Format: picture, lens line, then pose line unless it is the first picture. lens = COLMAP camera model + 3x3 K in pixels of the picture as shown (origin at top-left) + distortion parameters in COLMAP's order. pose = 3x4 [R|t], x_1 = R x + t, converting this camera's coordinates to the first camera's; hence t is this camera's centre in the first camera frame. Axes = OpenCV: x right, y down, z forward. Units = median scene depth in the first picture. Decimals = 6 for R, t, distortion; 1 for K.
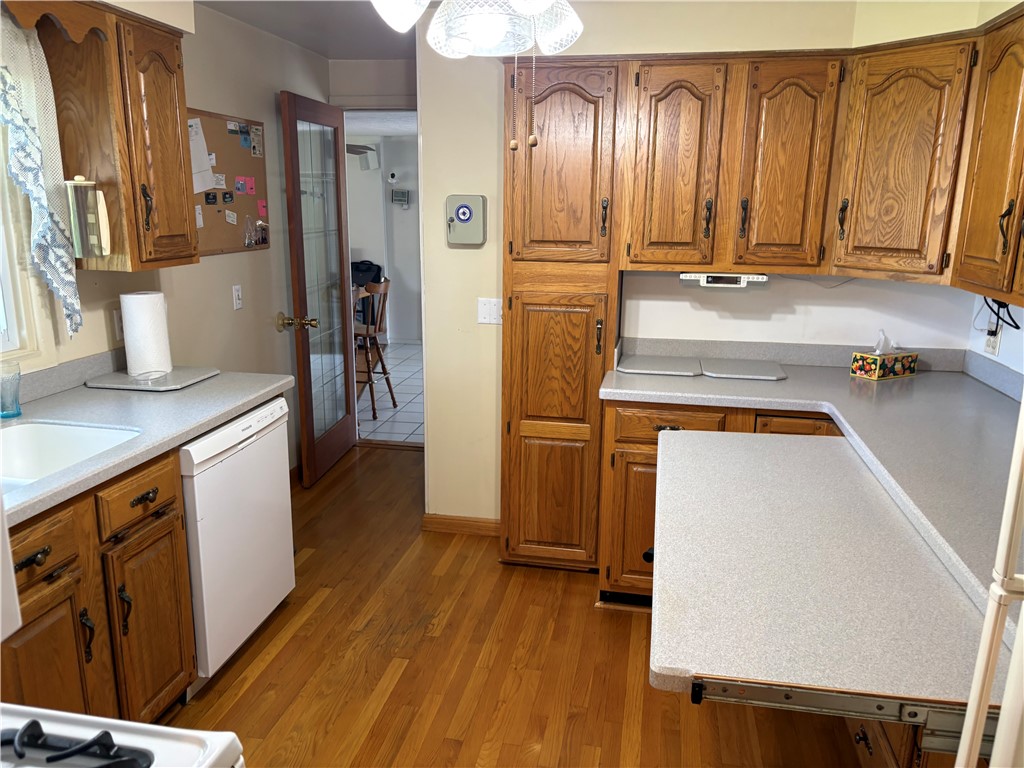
lens RADIAL K [[779.8, 0, 513.3], [0, 779.8, 411.2], [0, 0, 1]] dist [0.055851, -0.060867]
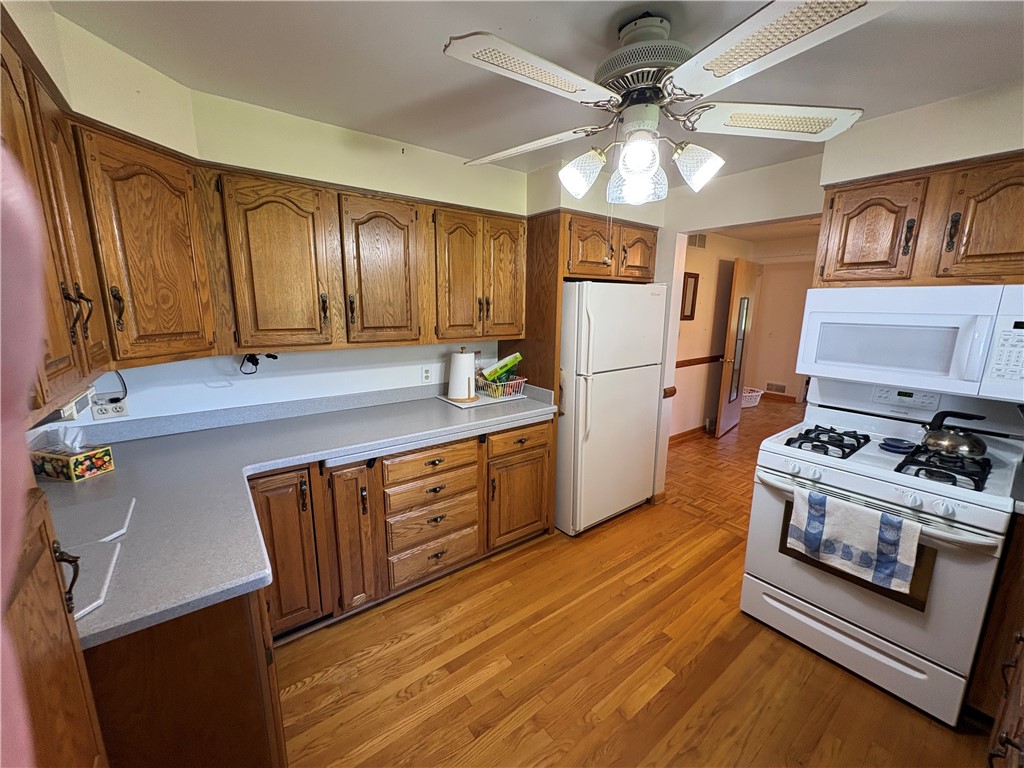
lens RADIAL K [[407.6, 0, 512.6], [0, 407.6, 381.5], [0, 0, 1]] dist [-0.000078, -0.000082]
pose [[-0.743492, -0.145301, 0.652769, -0.230369], [0.153757, 0.912819, 0.378312, -0.262897], [-0.650829, 0.381639, -0.656333, 0.998728]]
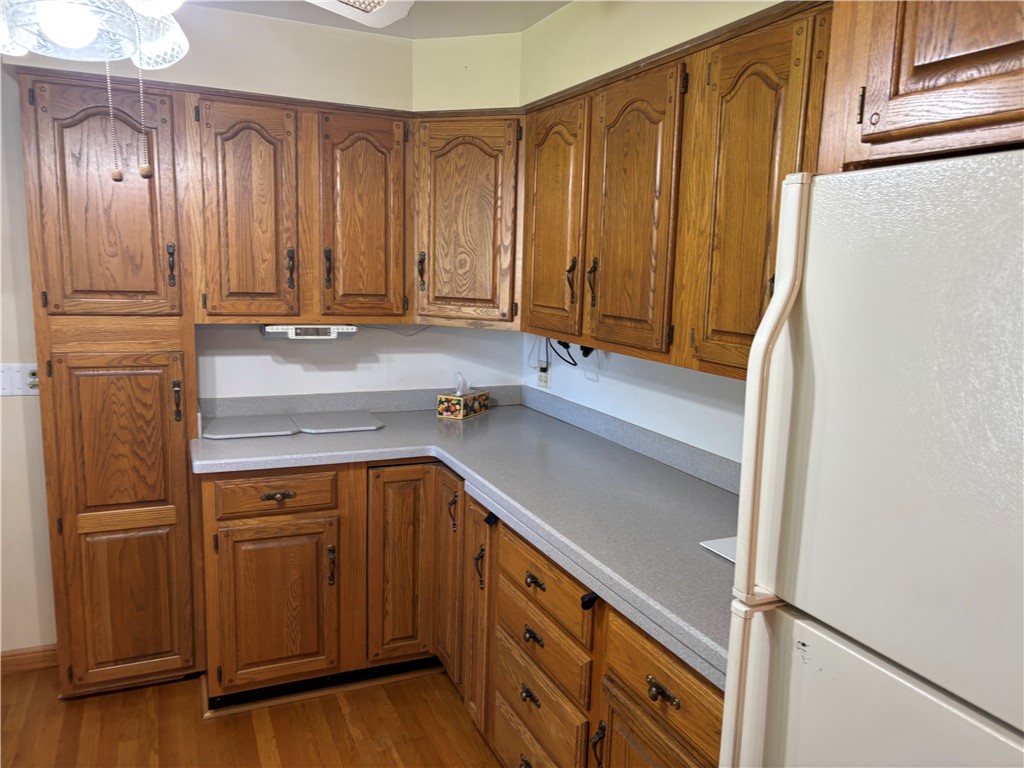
lens RADIAL K [[779.8, 0, 519.9], [0, 779.8, 402.9], [0, 0, 1]] dist [0.055851, -0.060867]
pose [[0.814773, -0.088357, 0.573009, -0.083260], [0.127867, 0.991369, -0.028950, -0.021884], [-0.565505, 0.096857, 0.819038, 0.086071]]
